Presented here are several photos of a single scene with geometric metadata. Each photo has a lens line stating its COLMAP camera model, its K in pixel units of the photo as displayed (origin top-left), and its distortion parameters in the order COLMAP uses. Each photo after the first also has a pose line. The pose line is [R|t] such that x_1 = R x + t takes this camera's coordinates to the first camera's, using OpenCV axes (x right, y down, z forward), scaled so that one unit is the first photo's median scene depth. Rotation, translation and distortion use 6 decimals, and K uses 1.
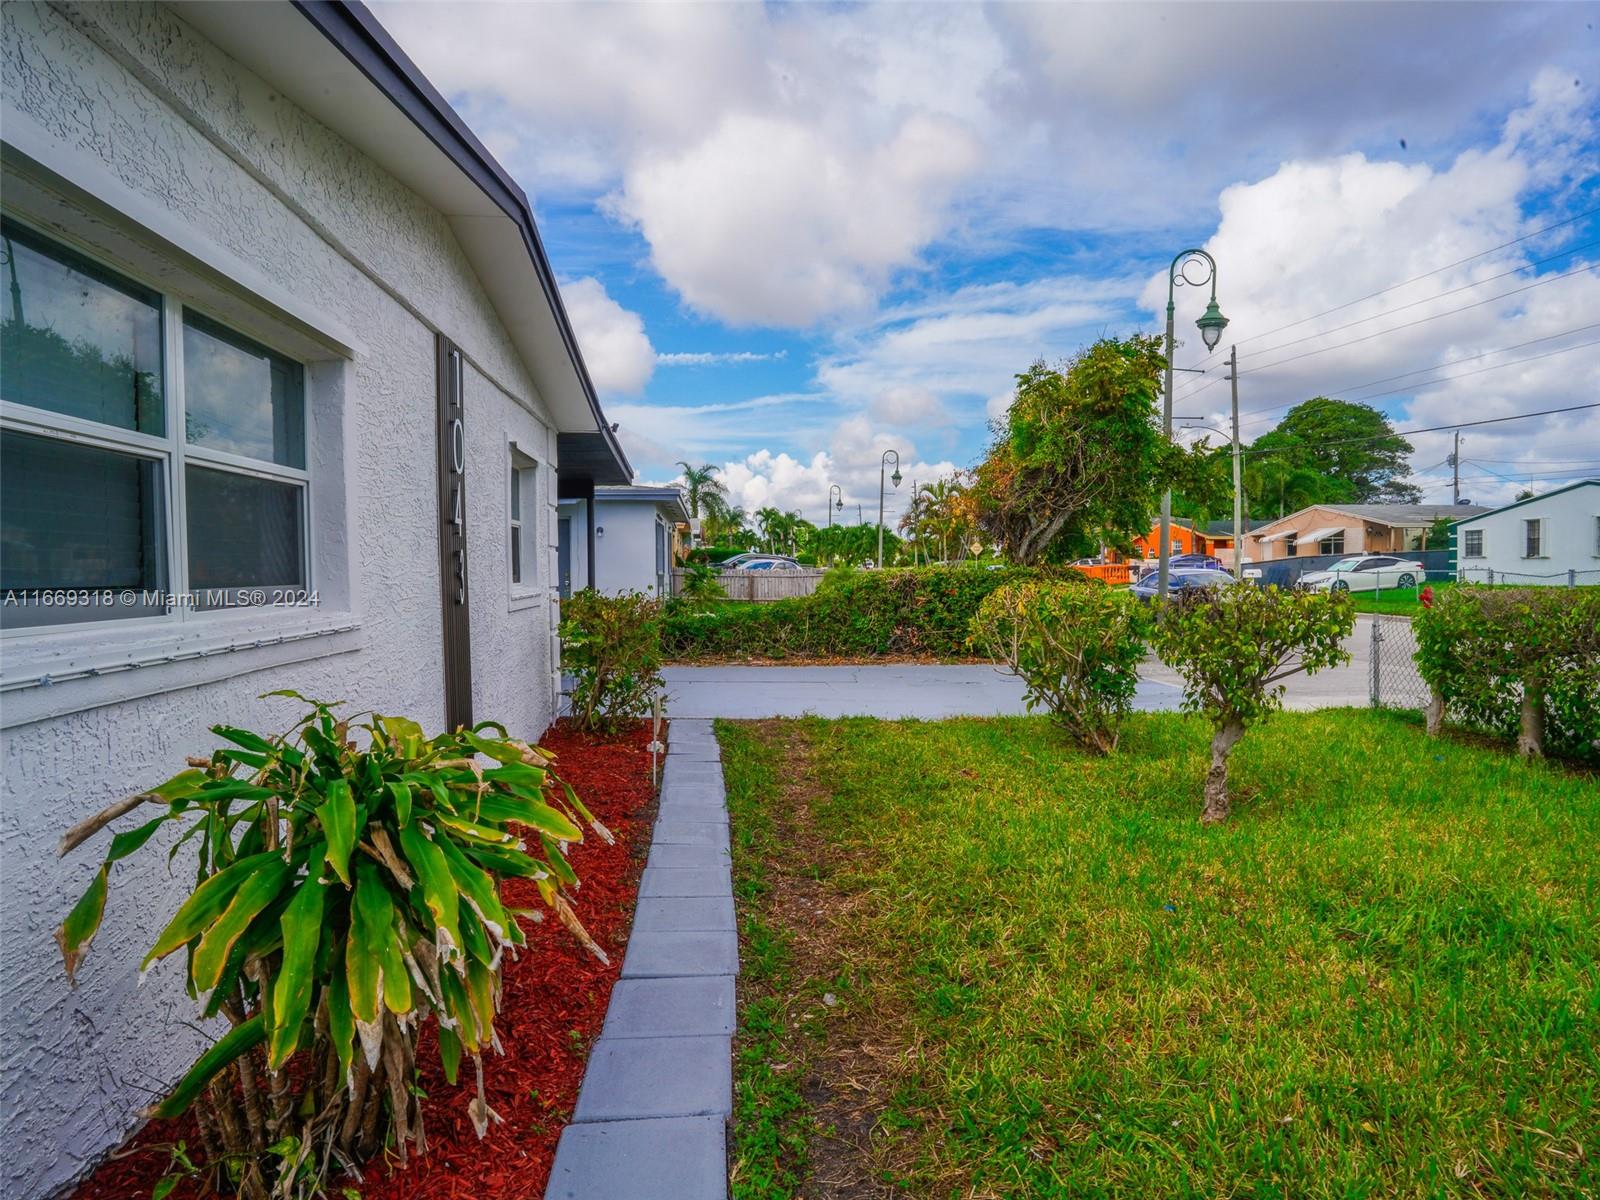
lens RADIAL K [[938.7, 0, 798.5], [0, 938.7, 602.7], [0, 0, 1]] dist [-0.064151, 0.035126]
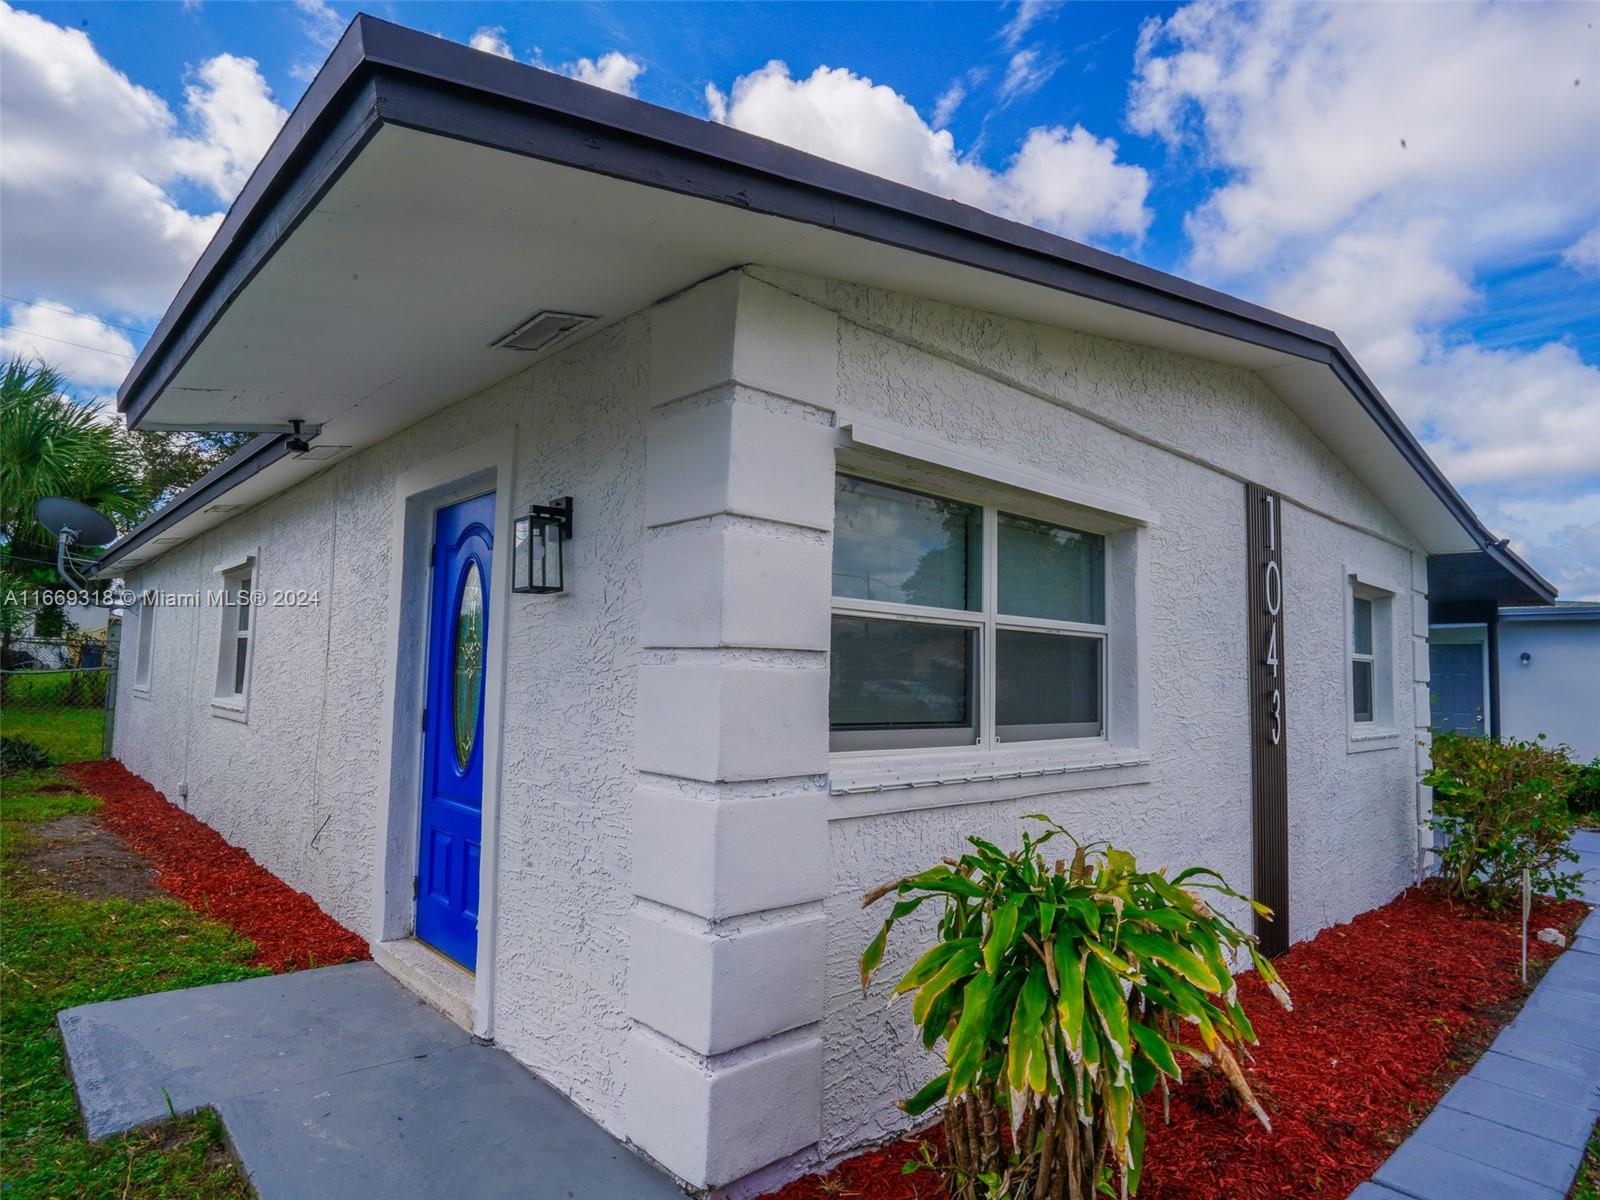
lens RADIAL K [[938.7, 0, 790.1], [0, 938.7, 613.9], [0, 0, 1]] dist [-0.064151, 0.035126]
pose [[0.608226, -0.035835, -0.792954, 0.213599], [-0.057326, 0.994389, -0.088910, -0.037220], [0.791691, 0.099534, 0.602759, -0.044624]]
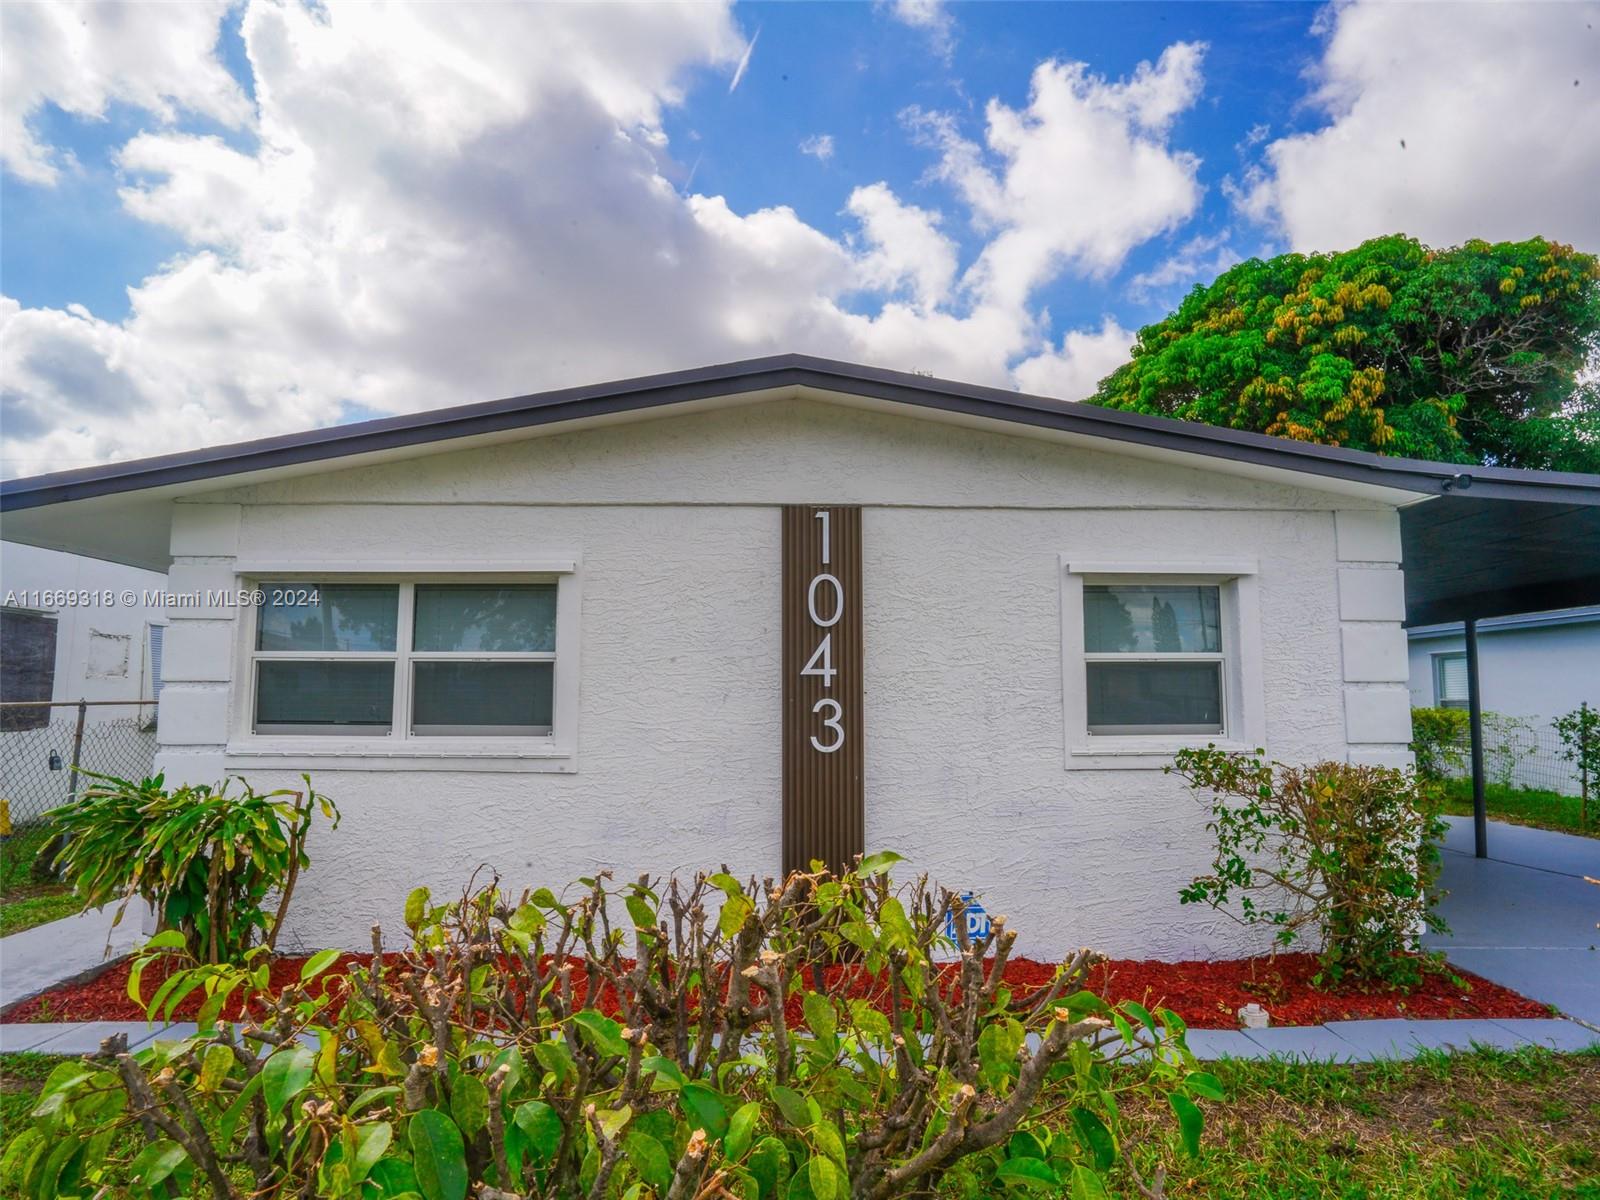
lens RADIAL K [[938.7, 0, 843.4], [0, 938.7, 626.7], [0, 0, 1]] dist [-0.064151, 0.035126]
pose [[-0.060454, -0.083403, -0.994680, 1.293687], [-0.039562, 0.995920, -0.081103, -0.099815], [0.997387, 0.034448, -0.063507, 2.047641]]
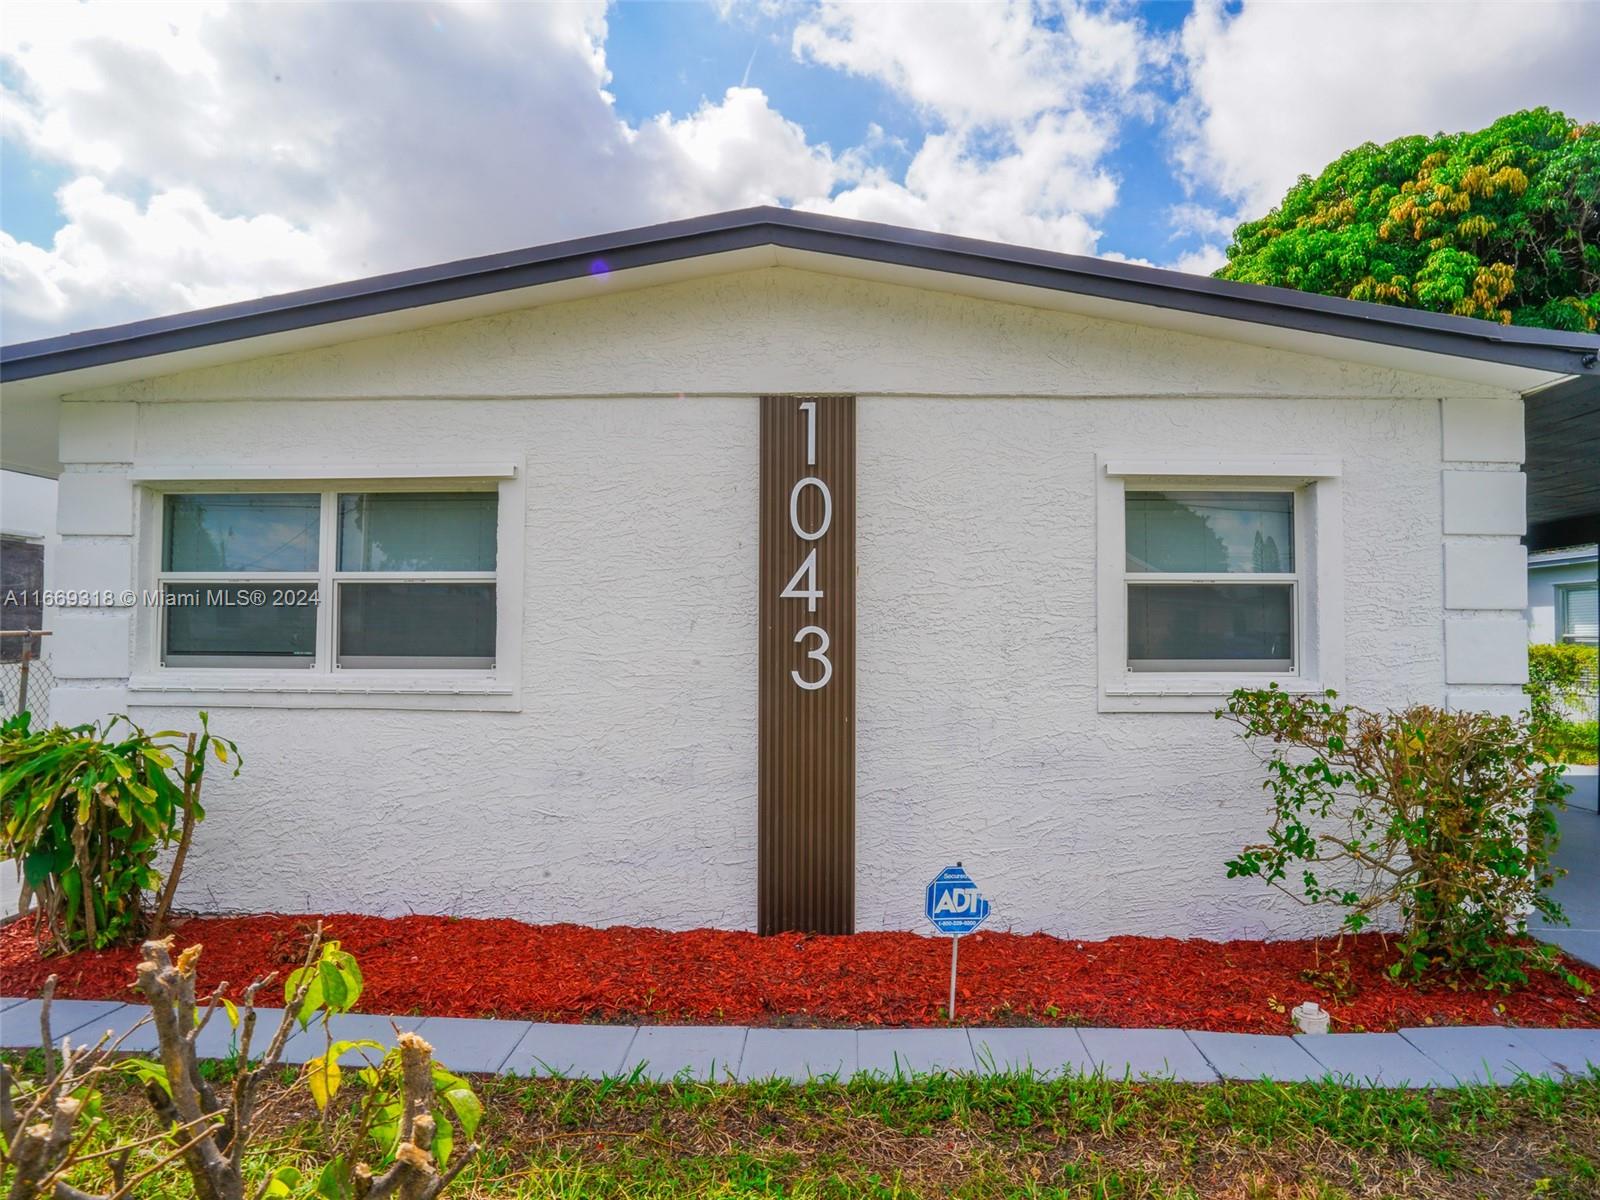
lens RADIAL K [[938.7, 0, 894.9], [0, 938.7, 631.4], [0, 0, 1]] dist [-0.064151, 0.035126]
pose [[-0.112529, -0.009034, -0.993607, 0.949855], [-0.042481, 0.999088, -0.004273, -0.097468], [0.992740, 0.041728, -0.112810, 2.228974]]
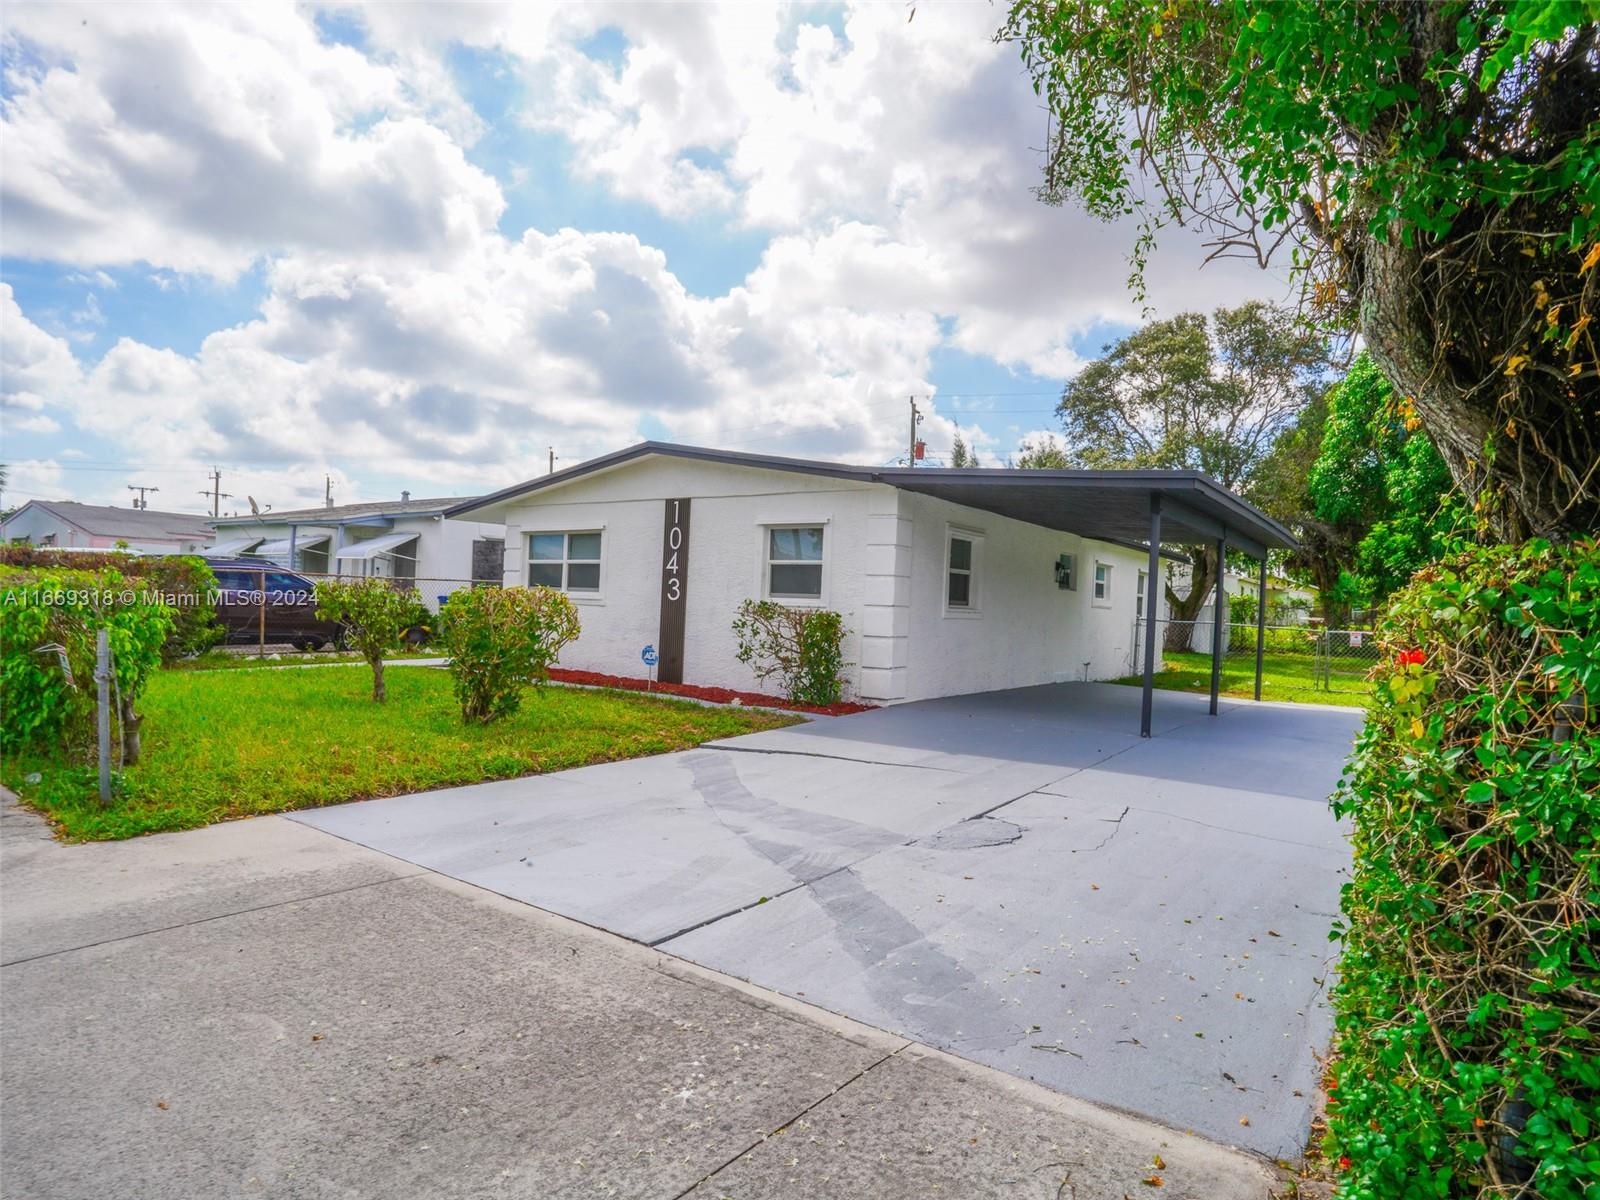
lens RADIAL K [[938.7, 0, 805.7], [0, 938.7, 597.4], [0, 0, 1]] dist [-0.064151, 0.035126]
pose [[-0.653911, -0.026826, -0.756096, 2.531299], [-0.064049, 0.997746, 0.019993, -0.151501], [0.753855, 0.061501, -0.654156, 5.587579]]
